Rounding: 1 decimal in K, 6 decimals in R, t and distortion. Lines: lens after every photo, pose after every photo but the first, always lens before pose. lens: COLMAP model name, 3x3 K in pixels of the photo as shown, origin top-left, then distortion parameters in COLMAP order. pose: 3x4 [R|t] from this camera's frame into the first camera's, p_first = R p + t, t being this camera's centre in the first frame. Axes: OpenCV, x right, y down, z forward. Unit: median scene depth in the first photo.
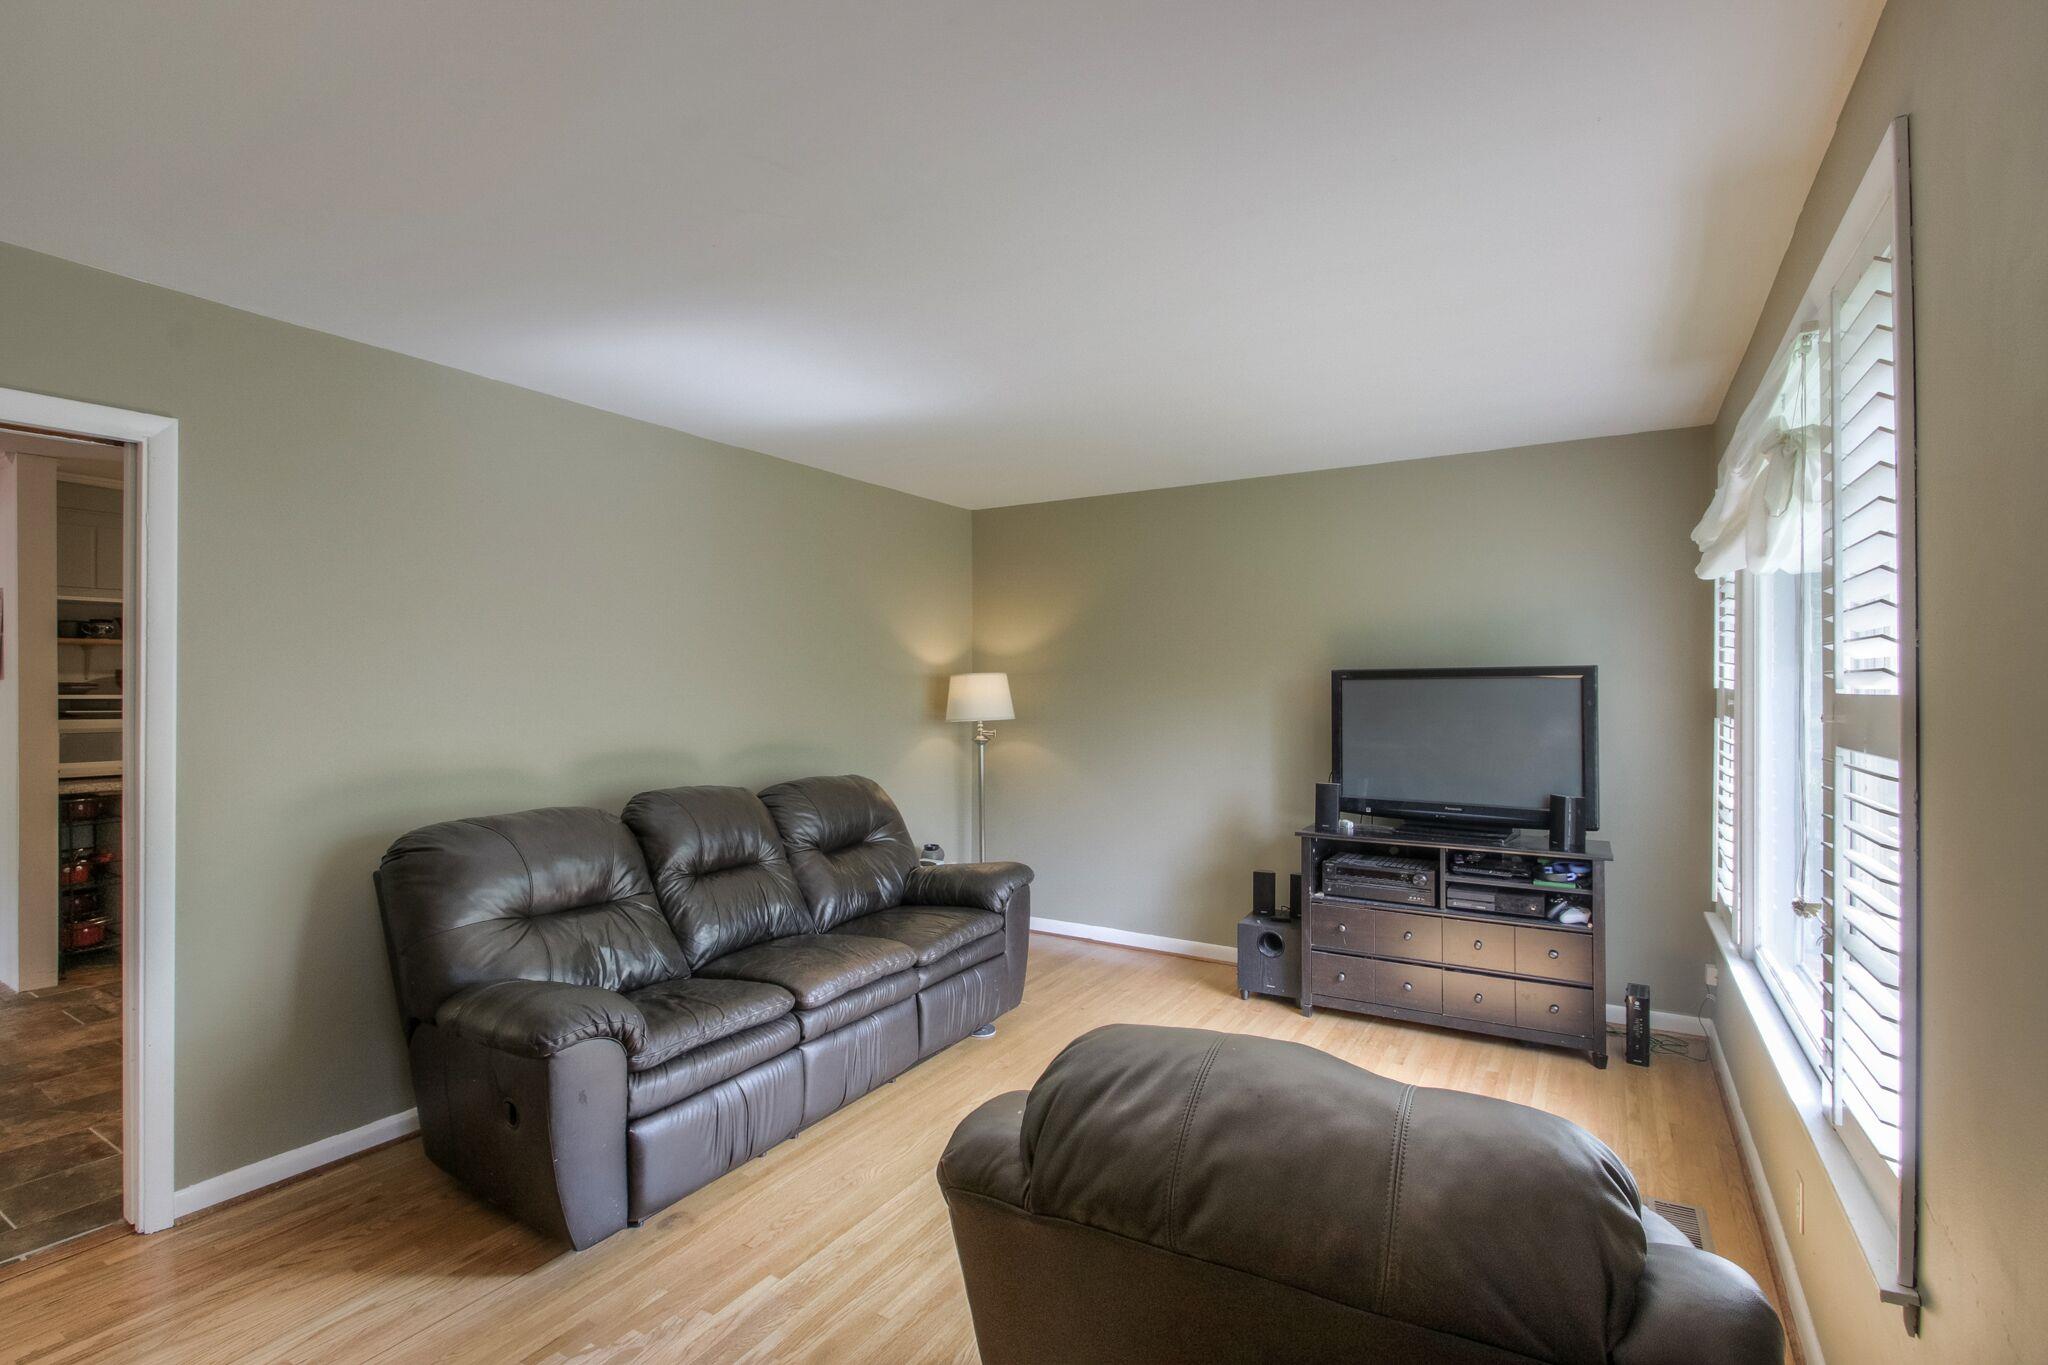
lens RADIAL K [[977.9, 0, 988.4], [0, 977.9, 687.1], [0, 0, 1]] dist [-0.000947, 0.000050]
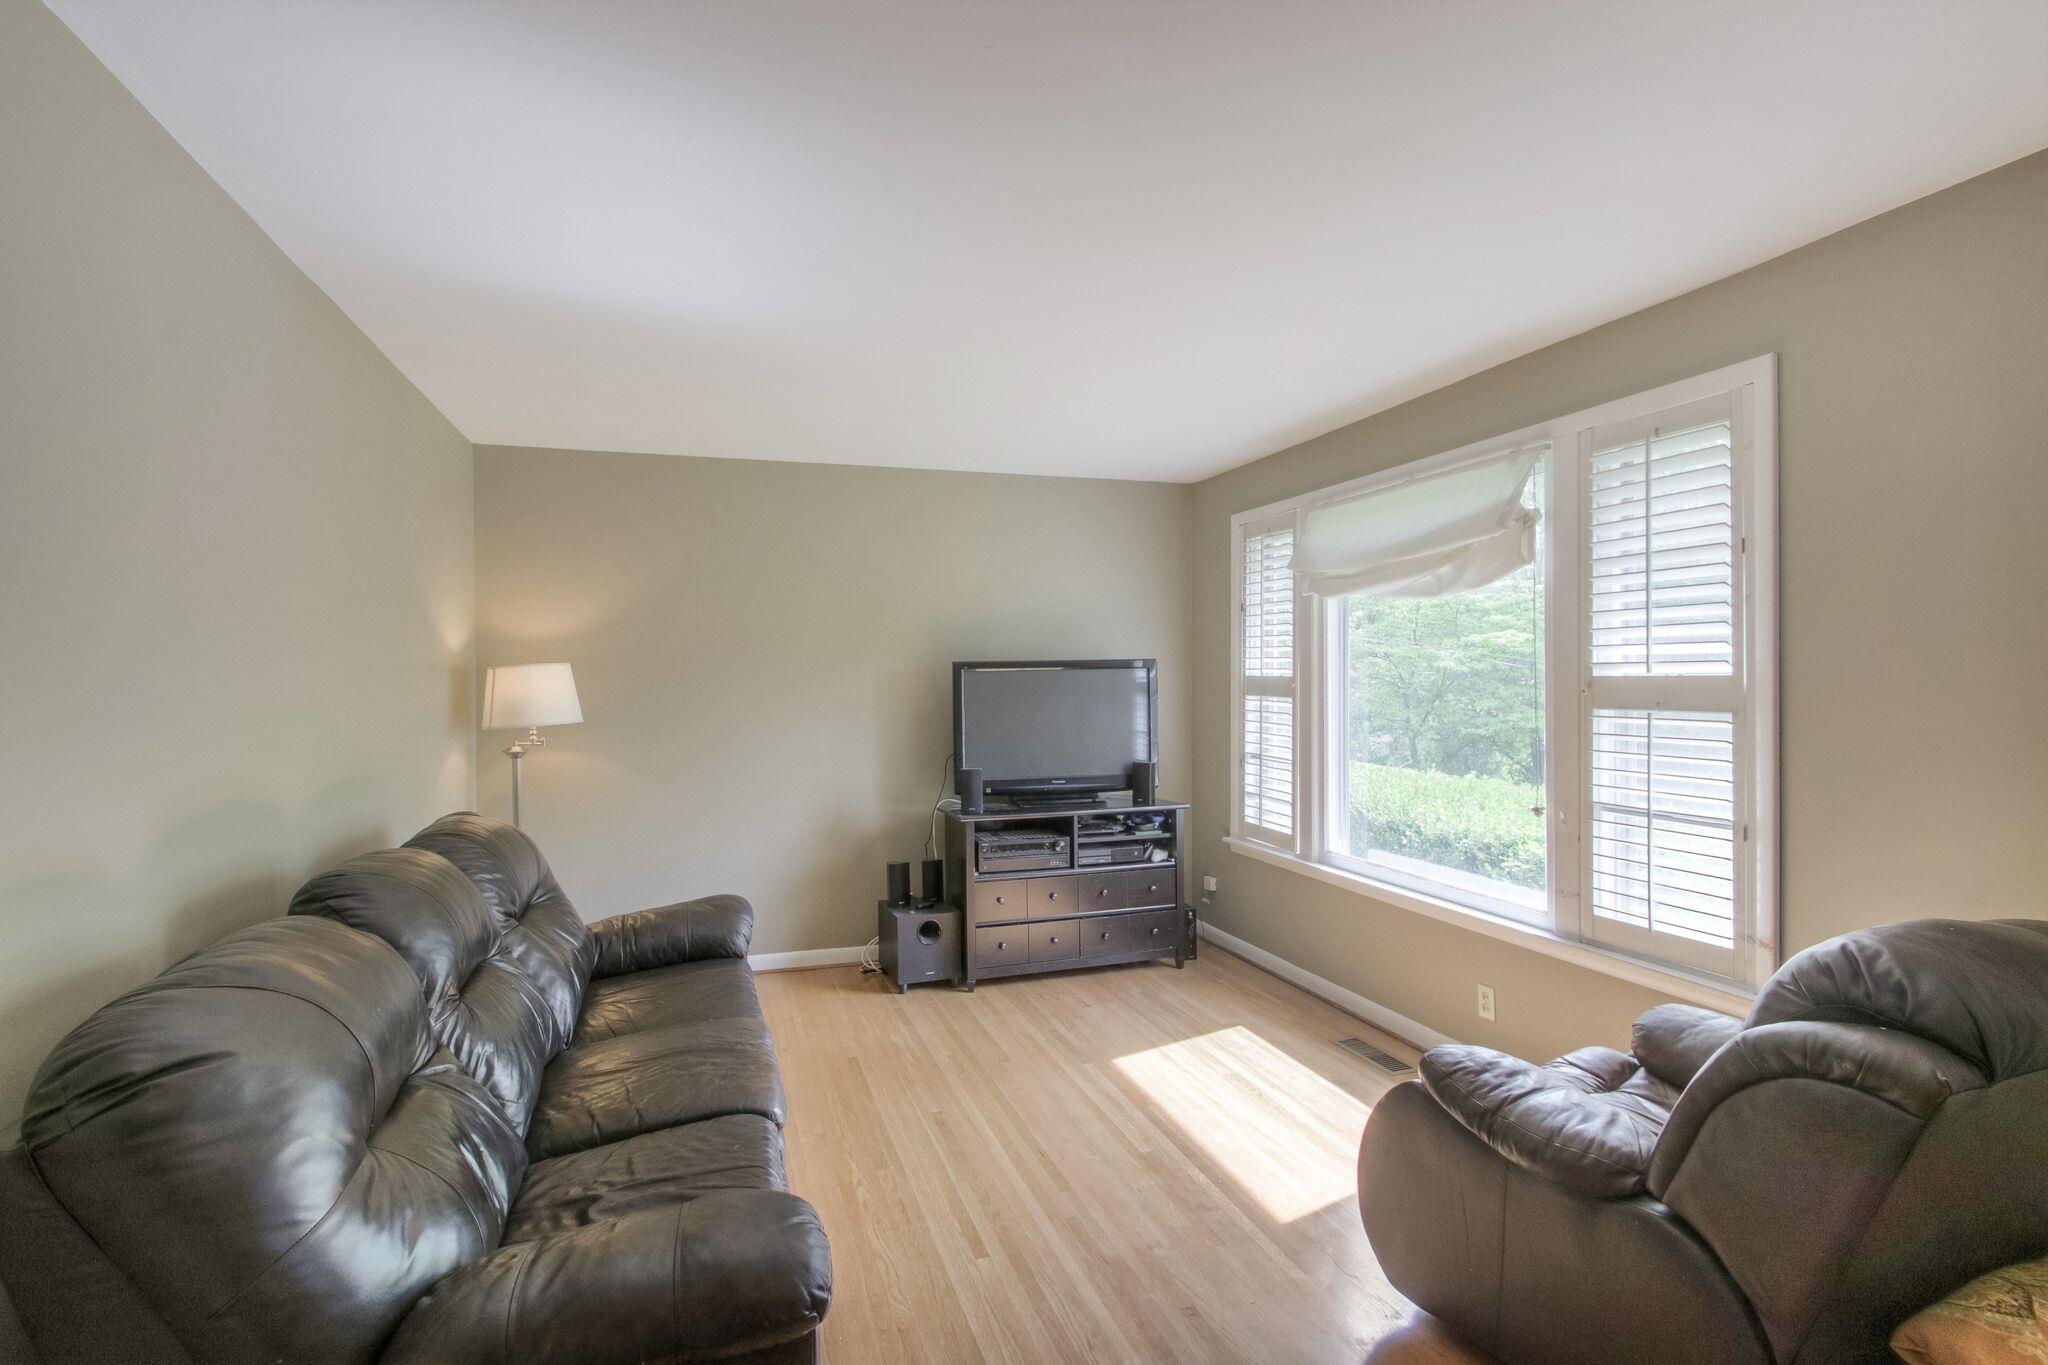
lens RADIAL K [[966.4, 0, 1008.2], [0, 966.4, 686.3], [0, 0, 1]] dist [0.001221, 0.000416]
pose [[0.645485, -0.012182, 0.763675, -0.457491], [0.009019, 0.999925, 0.008327, 0.001017], [-0.763719, 0.001512, 0.645547, 0.315113]]
